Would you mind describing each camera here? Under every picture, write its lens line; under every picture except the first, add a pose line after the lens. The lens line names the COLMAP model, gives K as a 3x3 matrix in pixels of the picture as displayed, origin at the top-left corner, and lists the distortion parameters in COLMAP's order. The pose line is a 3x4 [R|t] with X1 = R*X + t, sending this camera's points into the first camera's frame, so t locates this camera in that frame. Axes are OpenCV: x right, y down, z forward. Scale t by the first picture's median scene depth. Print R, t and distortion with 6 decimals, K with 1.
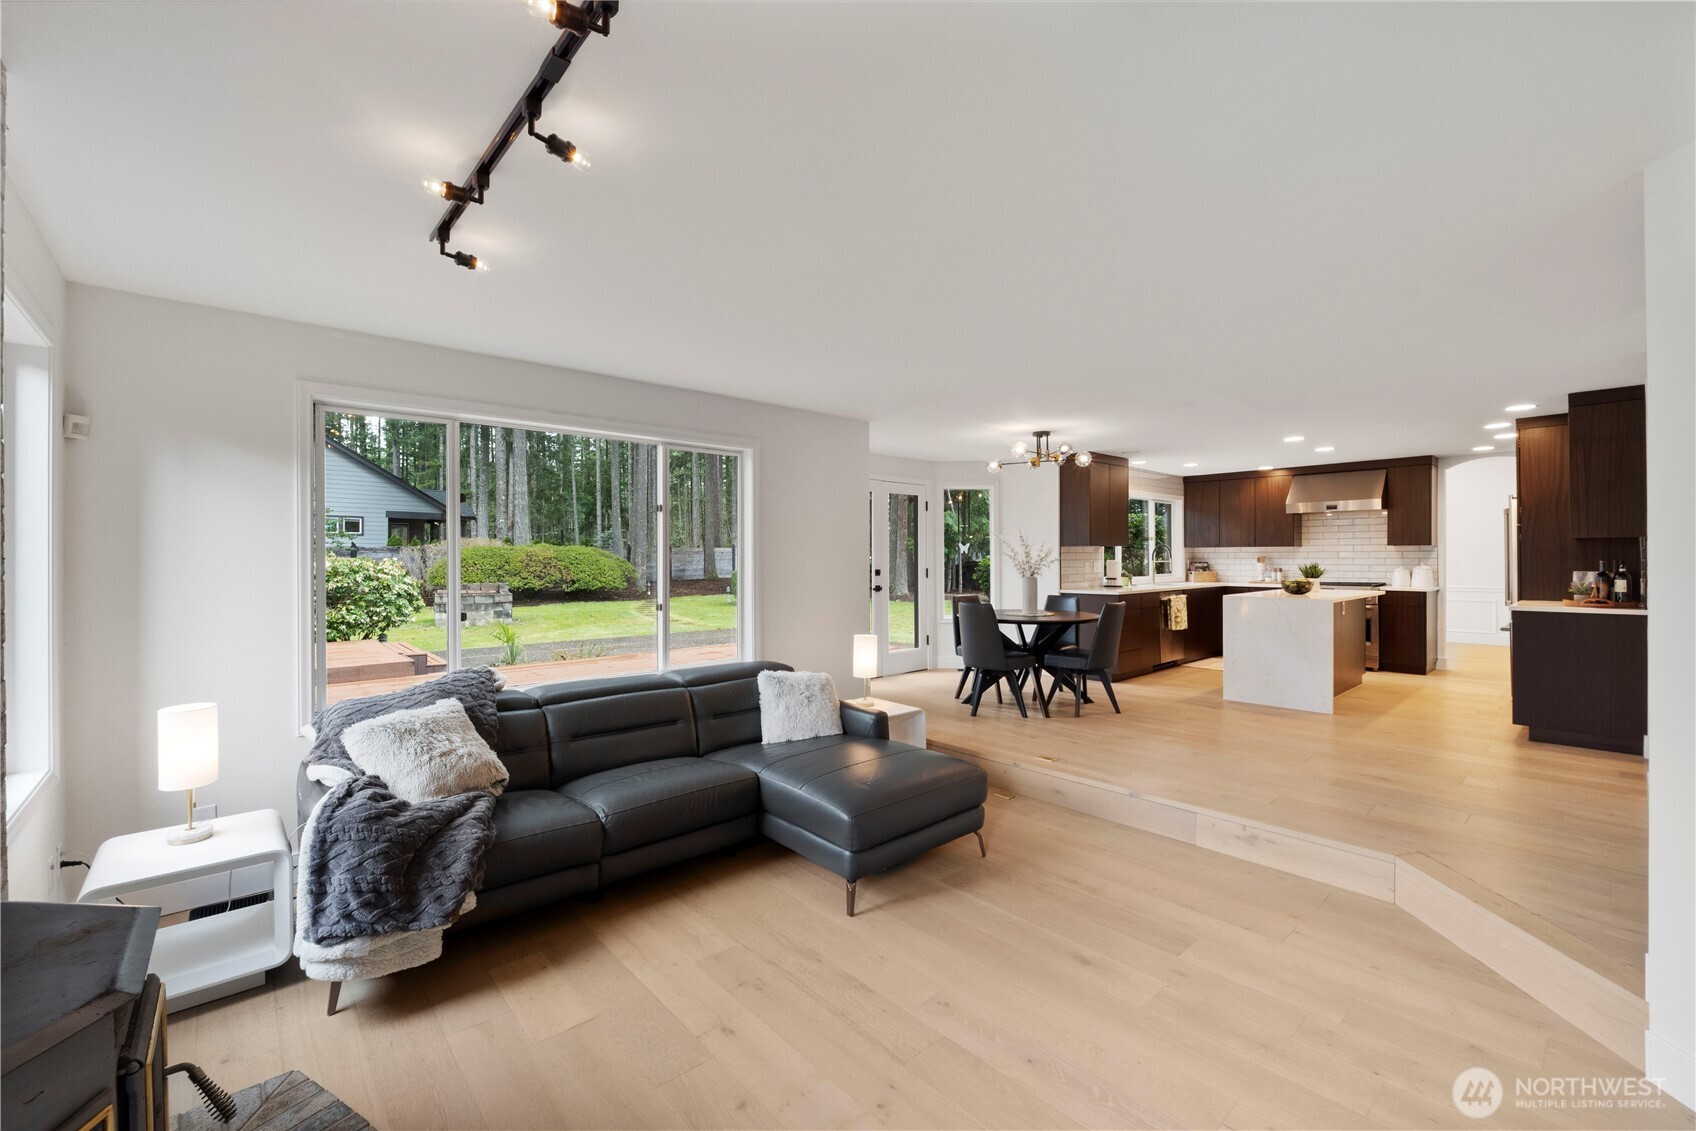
lens RADIAL K [[723.8, 0, 848.0], [0, 723.8, 565.5], [0, 0, 1]] dist [-0.001417, -0.000257]
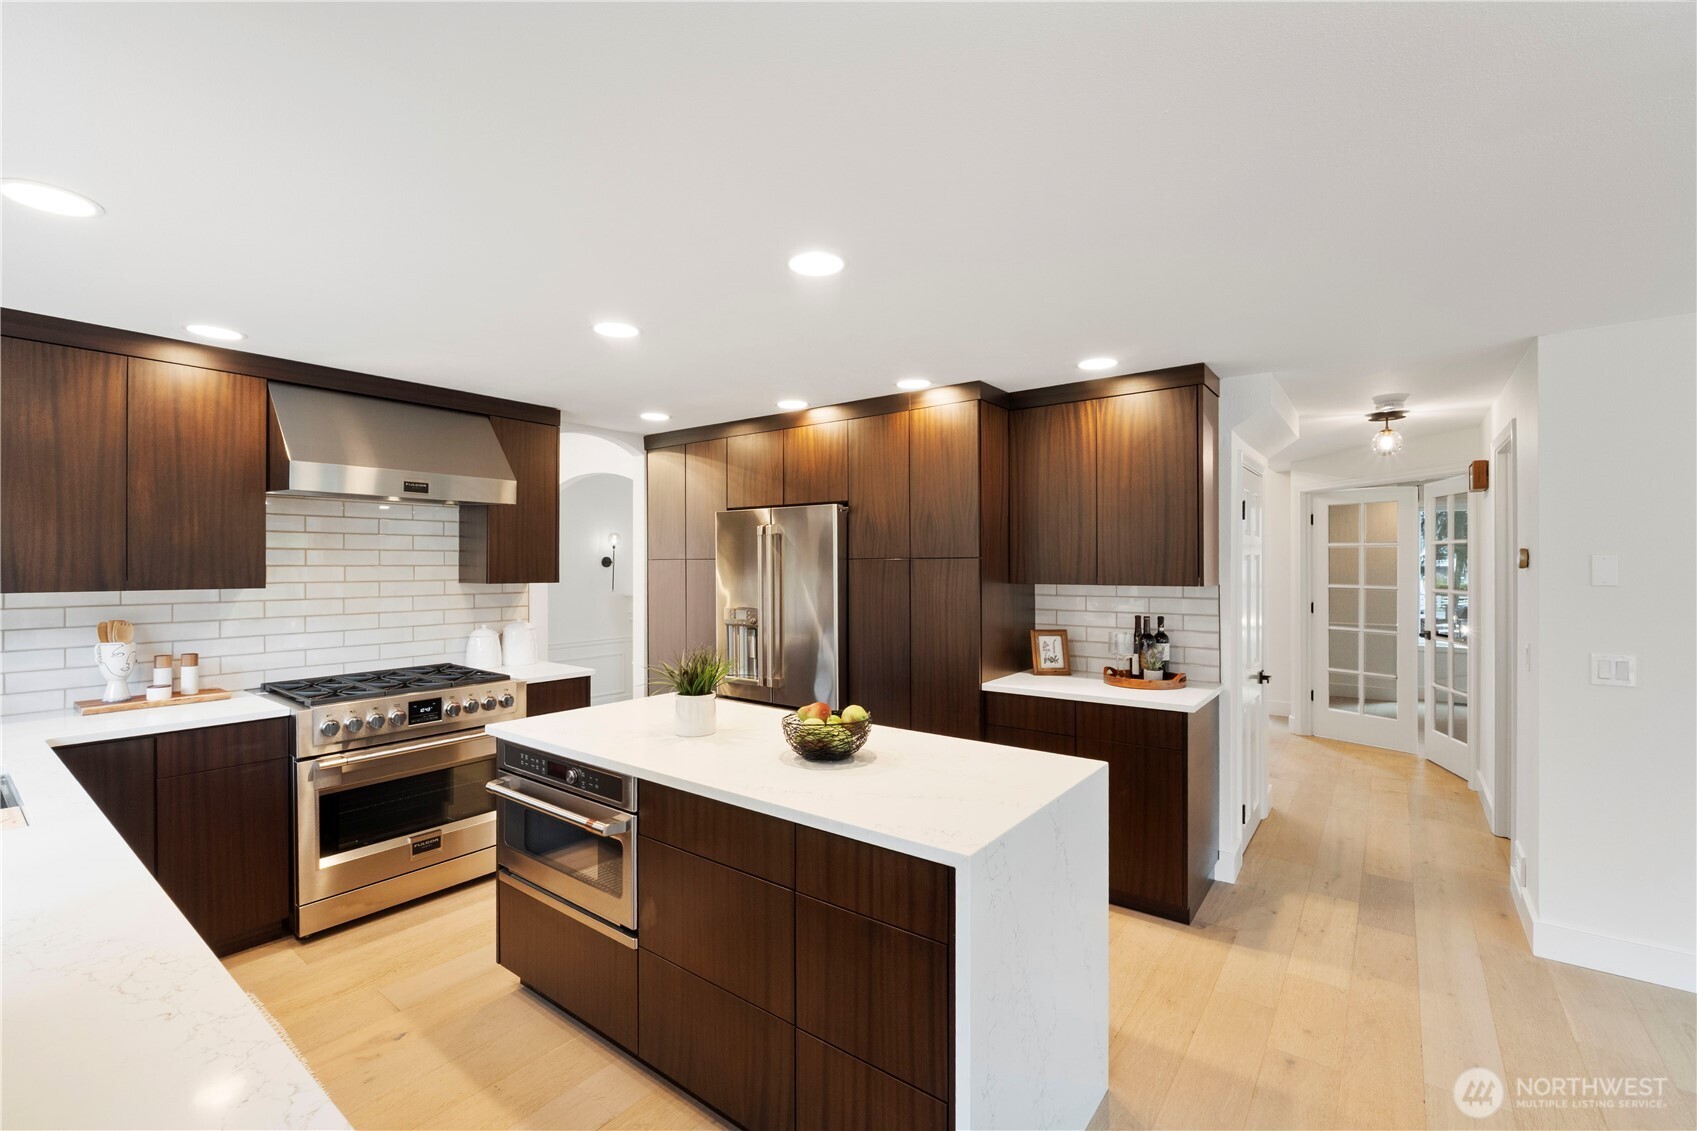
lens RADIAL K [[724.3, 0, 848.5], [0, 724.3, 565.5], [0, 0, 1]] dist [-0.001417, -0.000257]
pose [[-0.168457, 0.004622, 0.985698, 0.248803], [0.014621, 0.999891, -0.002190, -0.034674], [-0.985601, 0.014043, -0.168507, 0.846411]]
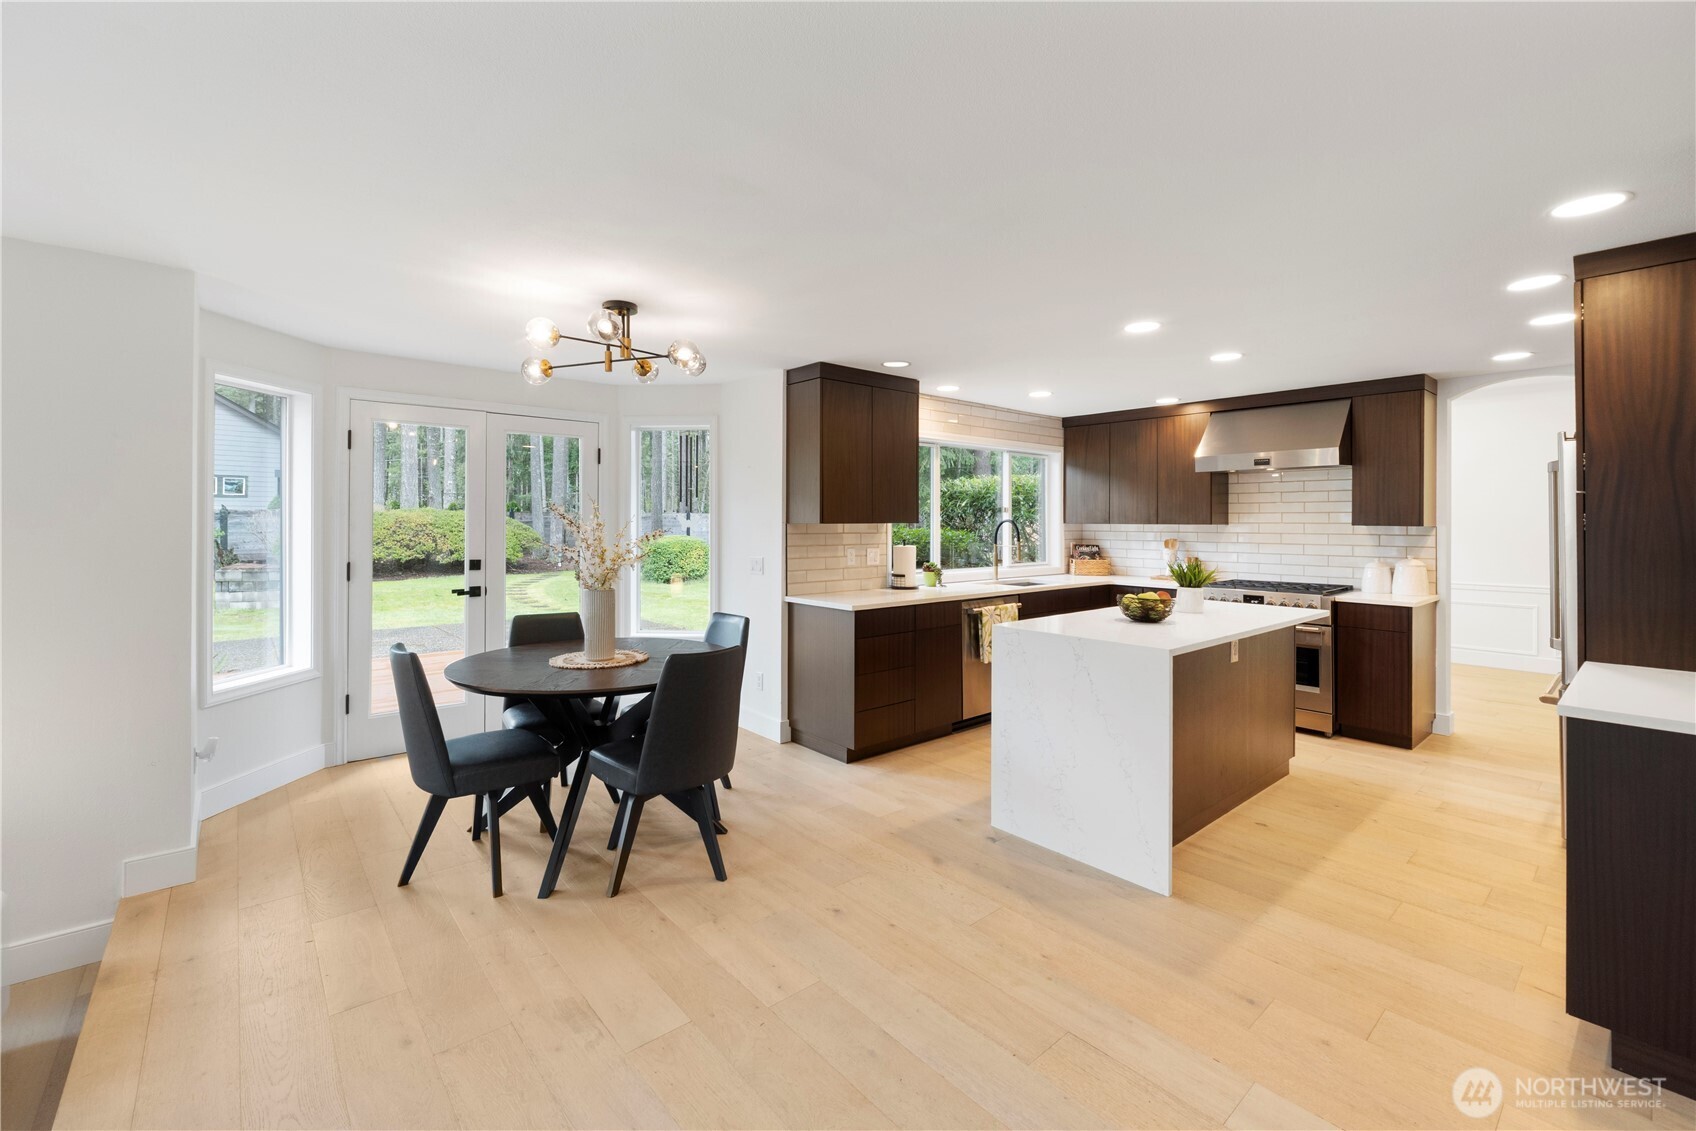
lens RADIAL K [[730.6, 0, 851.9], [0, 730.6, 528.7], [0, 0, 1]] dist [-0.000960, -0.000349]
pose [[0.999488, 0.007926, -0.030983, 0.345759], [-0.008002, 0.999965, -0.002349, -0.020178], [0.030963, 0.002595, 0.999517, 0.375904]]
